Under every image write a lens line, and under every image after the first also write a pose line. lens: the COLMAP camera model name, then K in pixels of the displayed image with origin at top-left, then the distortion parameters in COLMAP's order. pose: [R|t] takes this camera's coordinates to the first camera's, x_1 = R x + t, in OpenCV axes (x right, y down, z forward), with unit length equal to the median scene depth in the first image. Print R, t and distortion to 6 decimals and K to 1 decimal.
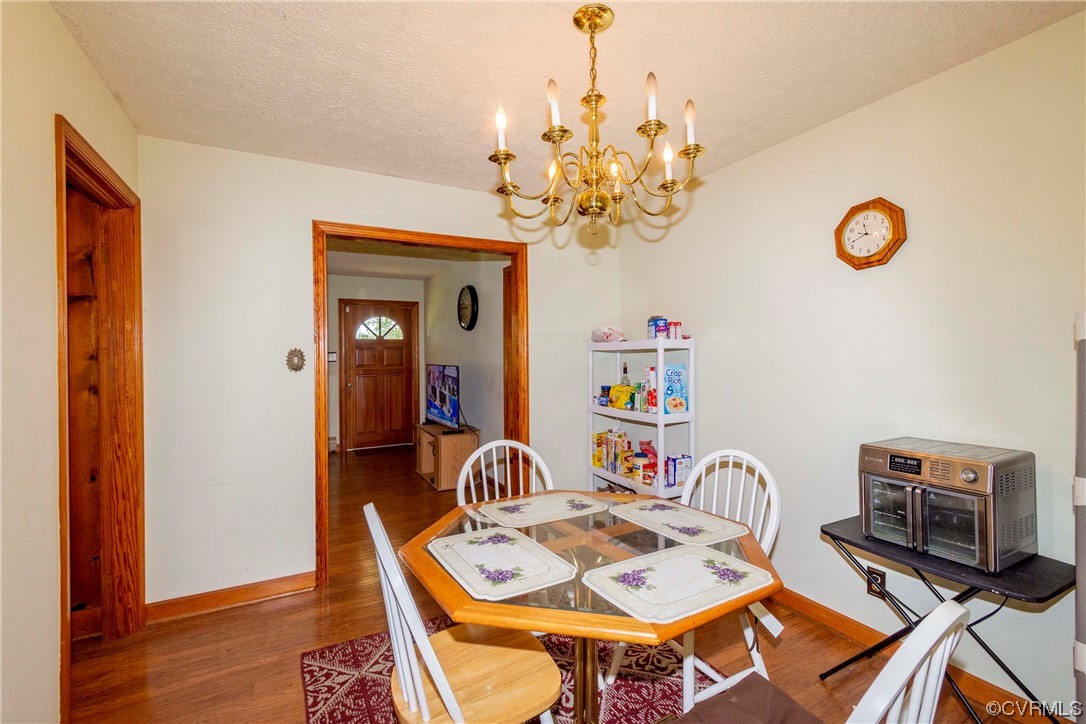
lens RADIAL K [[480.0, 0, 546.6], [0, 480.0, 355.6], [0, 0, 1]] dist [0.003534, -0.000984]
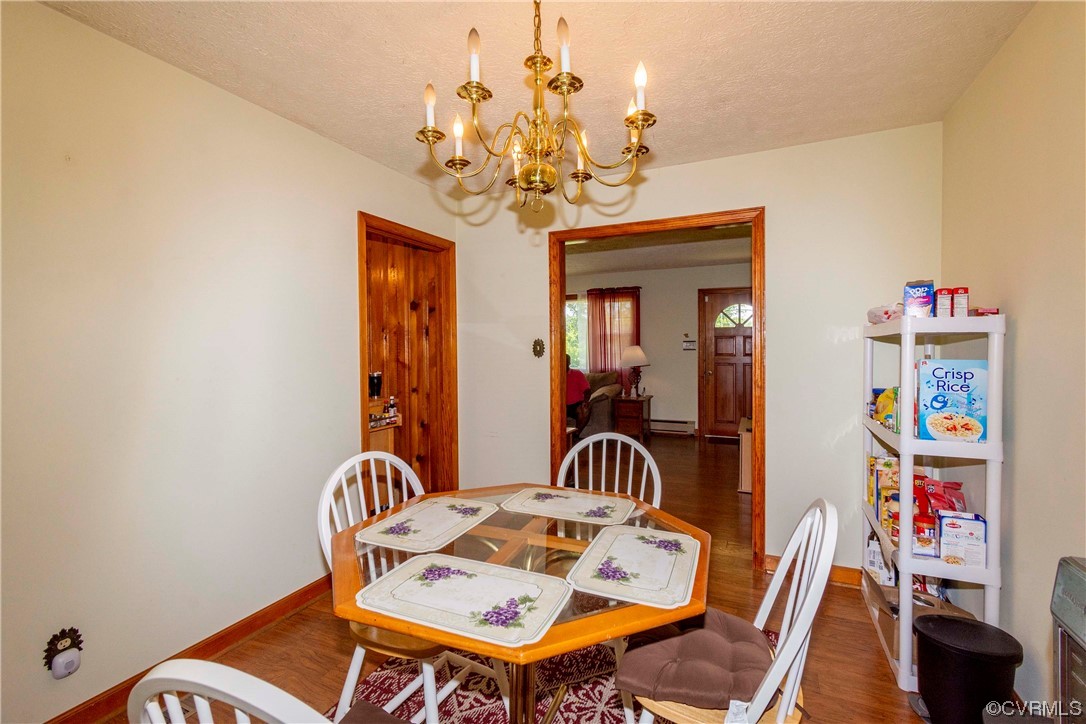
lens RADIAL K [[480.0, 0, 546.6], [0, 480.0, 355.6], [0, 0, 1]] dist [0.003534, -0.000984]
pose [[0.602527, 0.018706, -0.797880, 0.443448], [0.000960, 0.999708, 0.024162, -0.000938], [0.798098, -0.015324, 0.602332, 0.242146]]
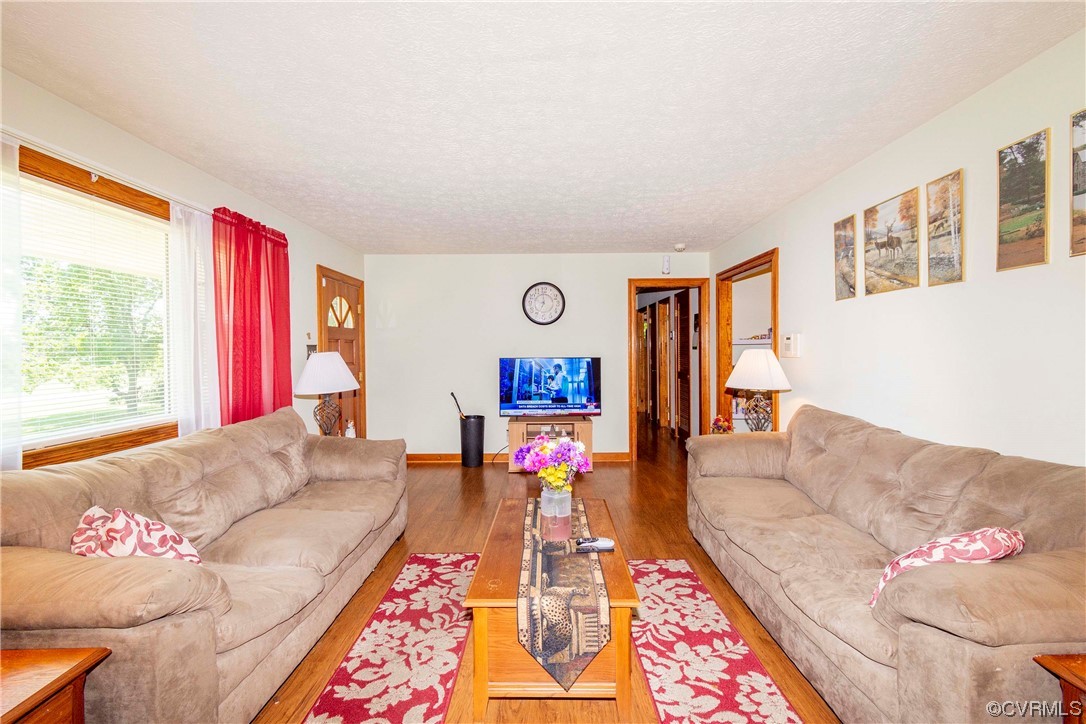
lens RADIAL K [[480.0, 0, 546.6], [0, 480.0, 355.6], [0, 0, 1]] dist [0.003534, -0.000984]
pose [[0.497114, -0.005478, 0.867668, -1.883124], [0.003301, 0.999985, 0.004422, 0.011484], [-0.867679, 0.000666, 0.497124, 0.866796]]
